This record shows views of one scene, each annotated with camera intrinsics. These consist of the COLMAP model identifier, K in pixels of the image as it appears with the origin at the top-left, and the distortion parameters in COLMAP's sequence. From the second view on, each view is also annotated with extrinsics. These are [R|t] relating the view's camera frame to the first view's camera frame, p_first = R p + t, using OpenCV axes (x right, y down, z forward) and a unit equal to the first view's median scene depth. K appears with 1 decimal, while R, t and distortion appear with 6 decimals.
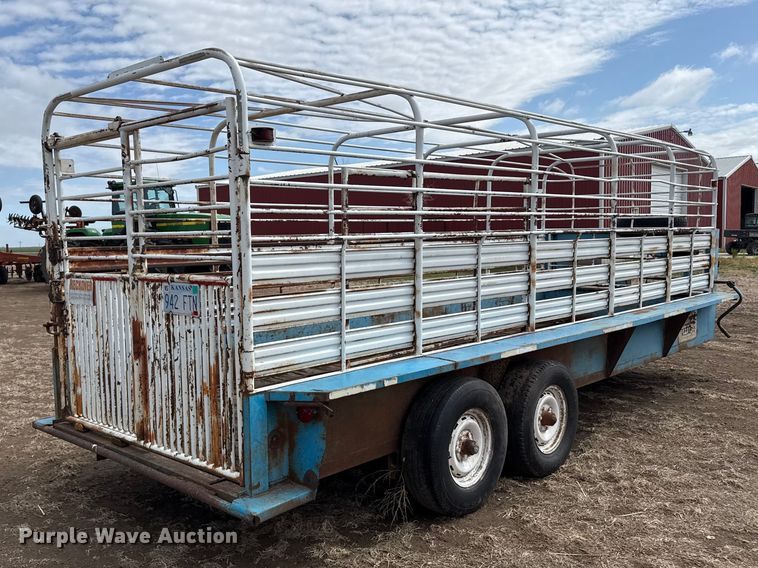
lens RADIAL K [[717.1, 0, 362.8], [0, 717.1, 285.1], [0, 0, 1]] dist [0.114741, -0.213889]
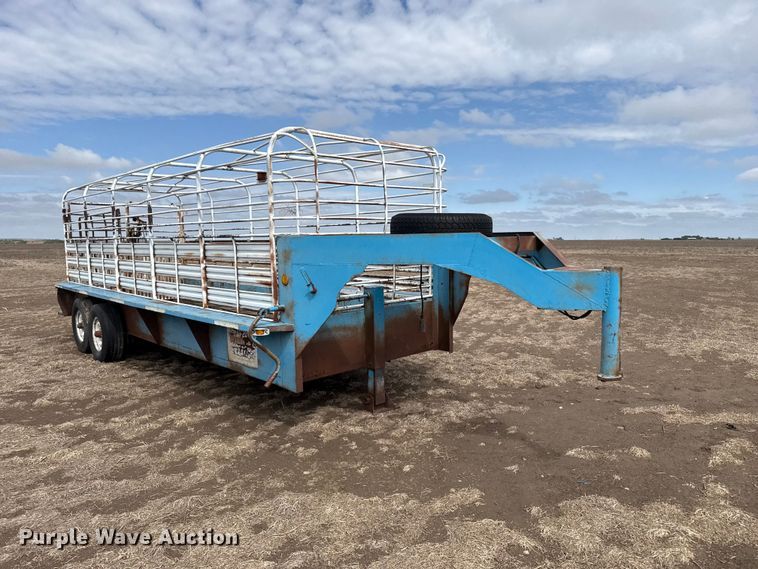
lens RADIAL K [[539.9, 0, 368.6], [0, 539.9, 283.7], [0, 0, 1]] dist [0.062565, -0.109675]
pose [[-0.074637, 0.103337, -0.991842, 0.592885], [-0.056005, 0.992612, 0.107631, -0.053897], [0.995637, 0.063582, -0.068298, 0.655871]]
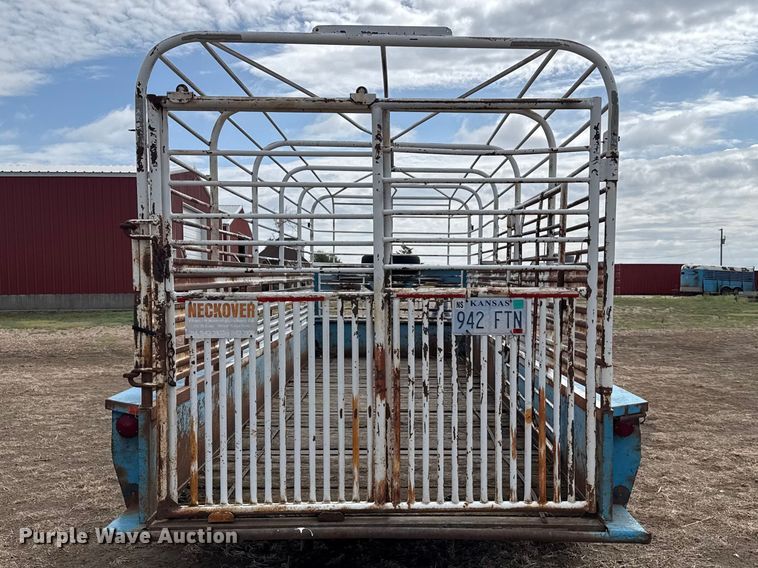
lens RADIAL K [[791.9, 0, 379.4], [0, 791.9, 300.1], [0, 0, 1]] dist [0.020885, -0.004716]
pose [[0.695277, -0.003130, 0.718735, -0.276932], [0.037066, 0.998816, -0.031507, 0.006748], [-0.717785, 0.048546, 0.694570, 0.120916]]
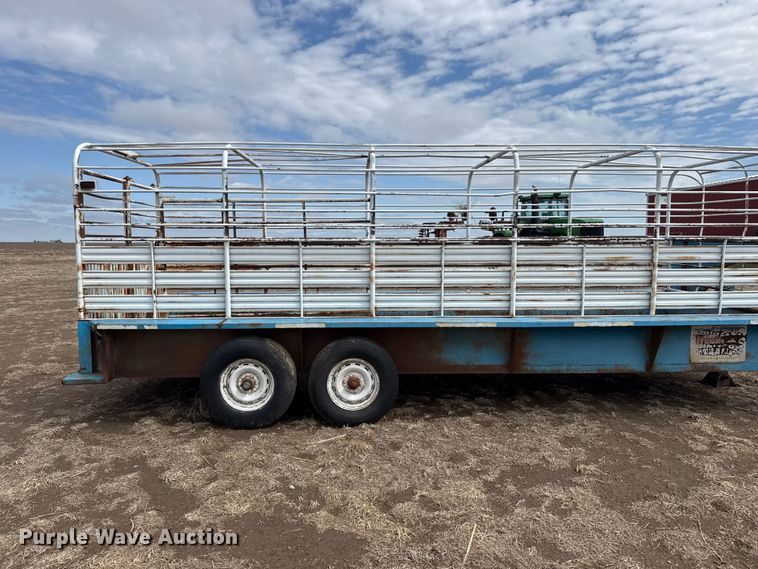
lens RADIAL K [[547.2, 0, 379.3], [0, 547.2, 272.7], [0, 0, 1]] dist [0.065482, -0.079519]
pose [[0.715347, 0.062990, -0.695925, 0.344988], [-0.061783, 0.997730, 0.026801, -0.015330], [0.696033, 0.023824, 0.717615, 0.118374]]
